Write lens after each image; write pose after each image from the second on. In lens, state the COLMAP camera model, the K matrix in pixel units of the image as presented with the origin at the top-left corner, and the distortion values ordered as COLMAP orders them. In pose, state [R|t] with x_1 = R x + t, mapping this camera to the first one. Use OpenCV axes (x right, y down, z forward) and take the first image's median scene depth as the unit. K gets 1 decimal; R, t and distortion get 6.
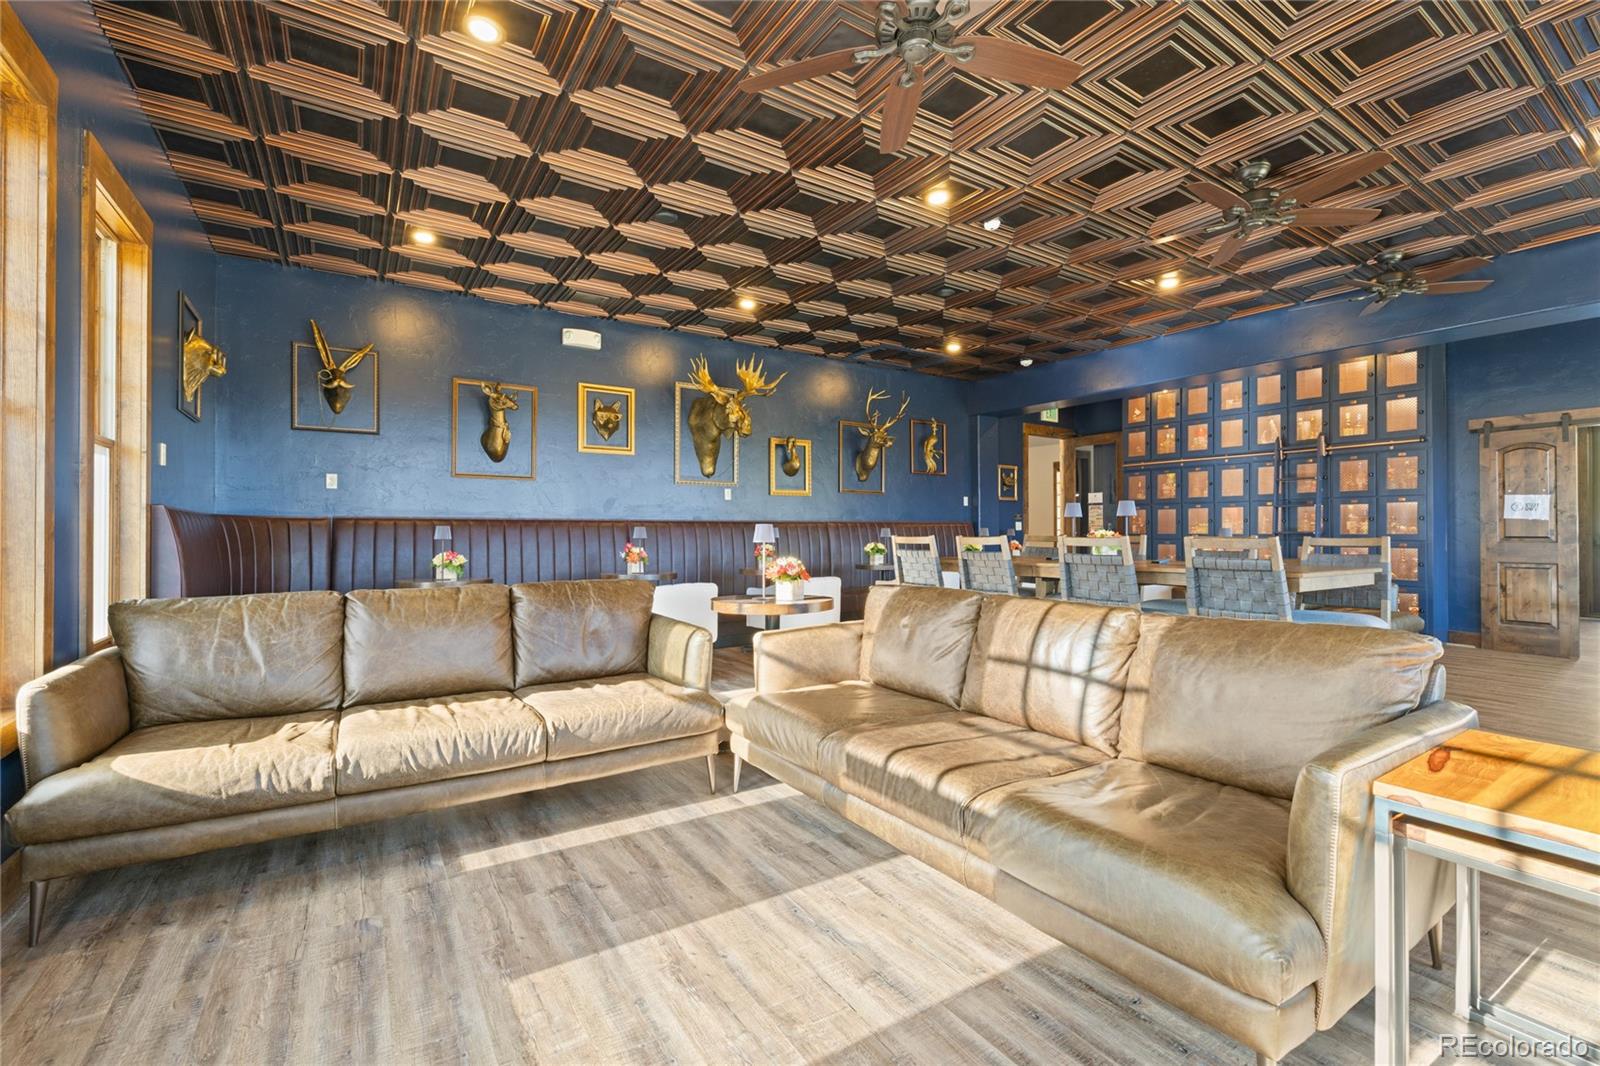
lens RADIAL K [[676.9, 0, 828.1], [0, 676.9, 531.2], [0, 0, 1]] dist [-0.000120, -0.000085]
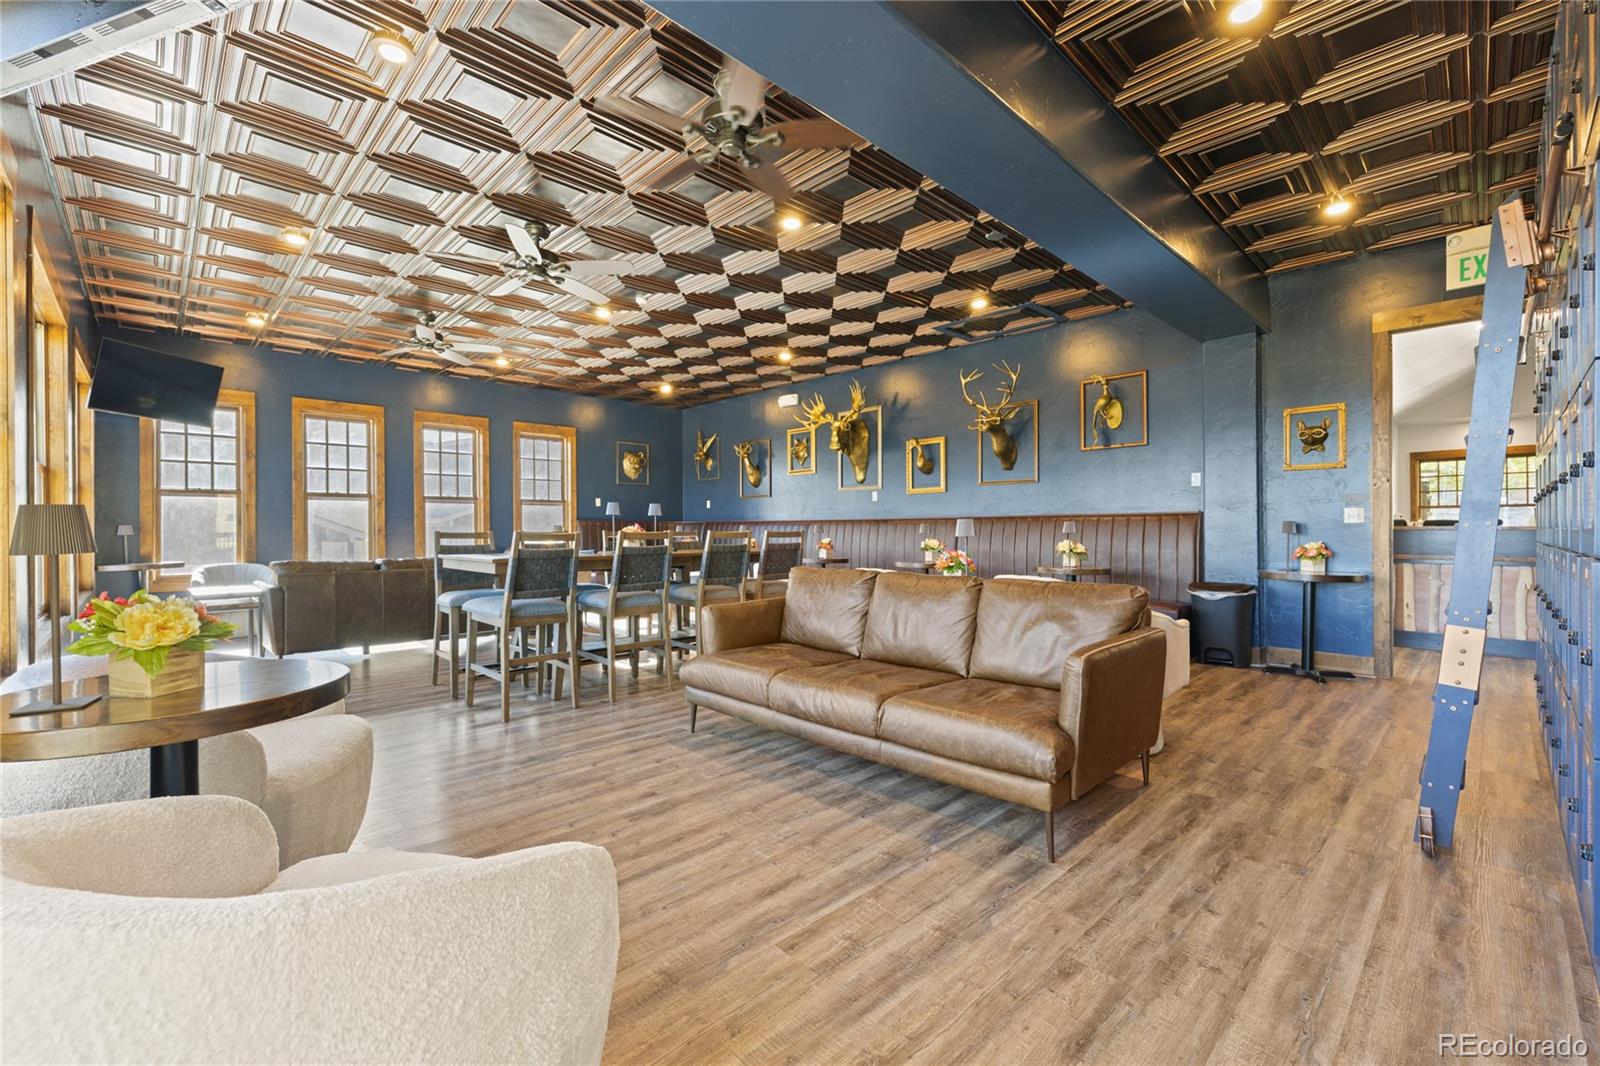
lens RADIAL K [[676.9, 0, 828.1], [0, 676.9, 531.2], [0, 0, 1]] dist [-0.000120, -0.000085]
pose [[0.178976, 0.004716, -0.983842, 0.994862], [0.006104, 0.999964, 0.005904, 0.000262], [0.983835, -0.007062, 0.178940, 0.692165]]
